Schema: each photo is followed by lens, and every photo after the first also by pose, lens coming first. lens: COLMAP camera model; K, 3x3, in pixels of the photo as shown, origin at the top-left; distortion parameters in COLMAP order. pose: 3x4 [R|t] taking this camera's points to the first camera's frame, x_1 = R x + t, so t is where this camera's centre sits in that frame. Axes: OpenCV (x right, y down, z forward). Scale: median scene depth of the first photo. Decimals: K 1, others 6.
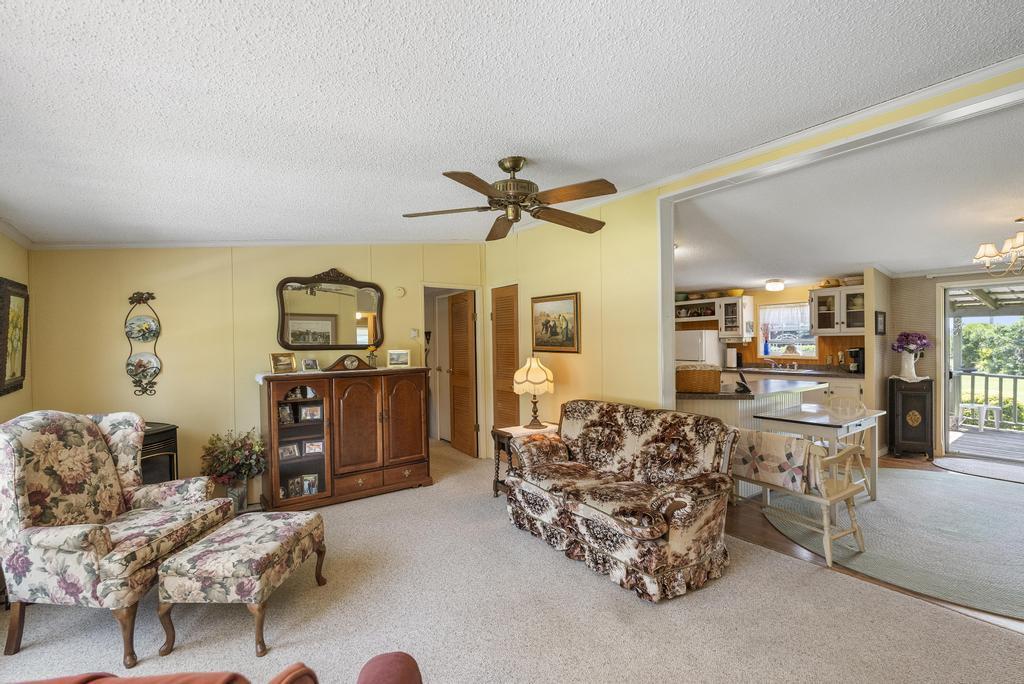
lens RADIAL K [[466.8, 0, 515.8], [0, 466.8, 333.7], [0, 0, 1]] dist [-0.002474, -0.001053]
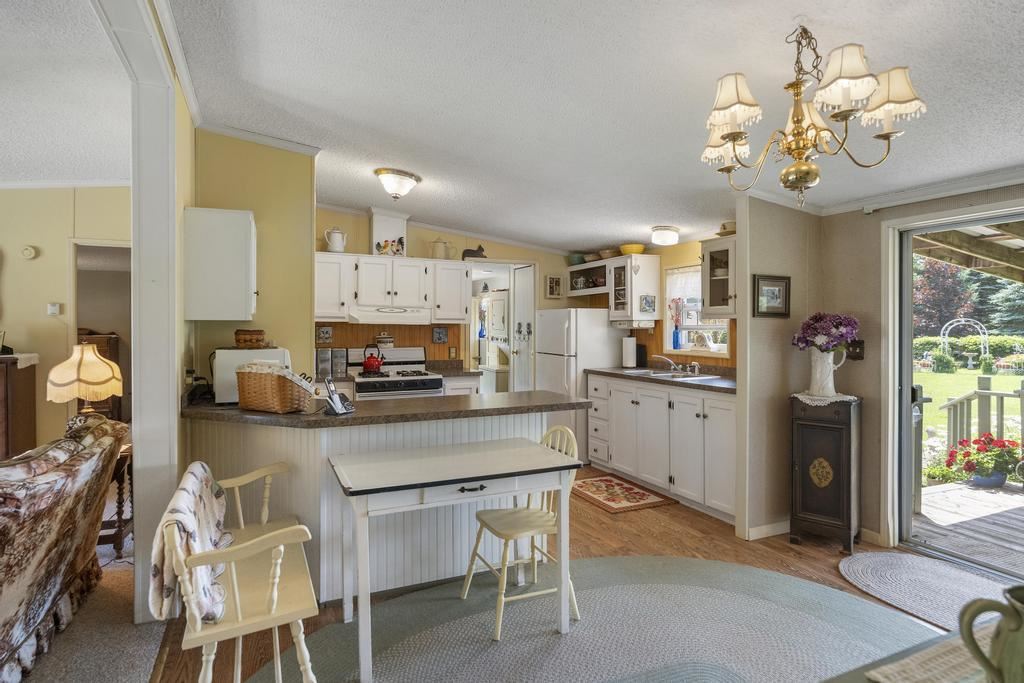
lens RADIAL K [[566.7, 0, 513.0], [0, 566.7, 311.8], [0, 0, 1]] dist [-0.008788, -0.001094]
pose [[0.975785, 0.006806, -0.218625, 0.636908], [-0.007661, 0.999966, -0.003067, 0.000321], [0.218596, 0.004667, 0.975804, 0.279350]]
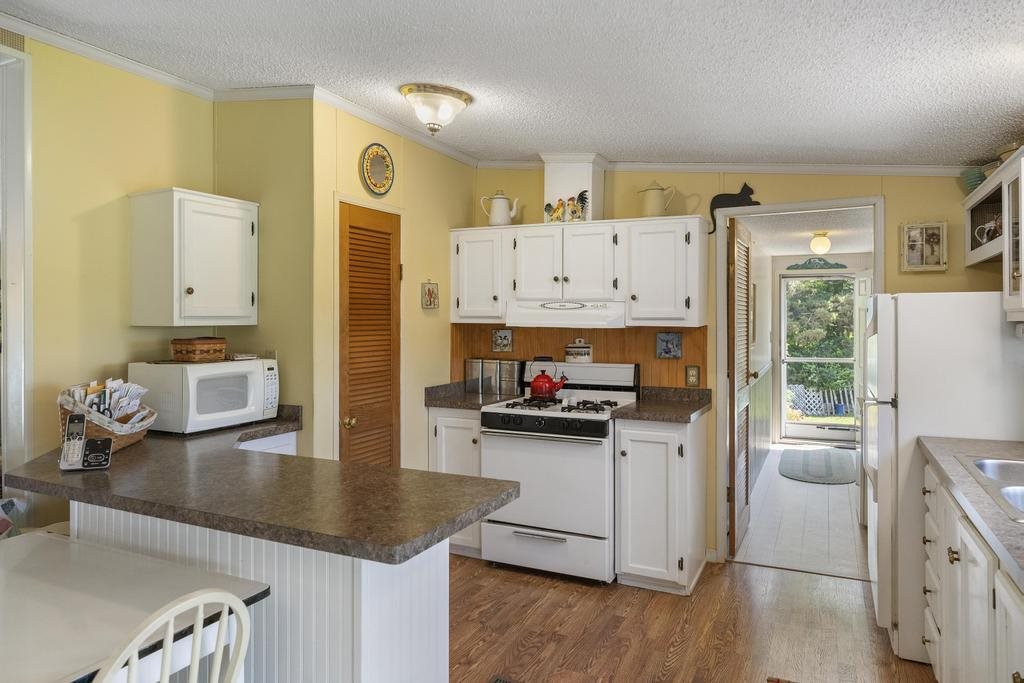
lens RADIAL K [[648.4, 0, 506.7], [0, 648.4, 315.2], [0, 0, 1]] dist [0.006493, 0.004985]
pose [[0.449978, 0.004205, -0.893030, 0.840014], [0.012532, 0.999861, 0.011023, -0.001914], [0.892952, -0.016152, 0.449862, 0.805543]]
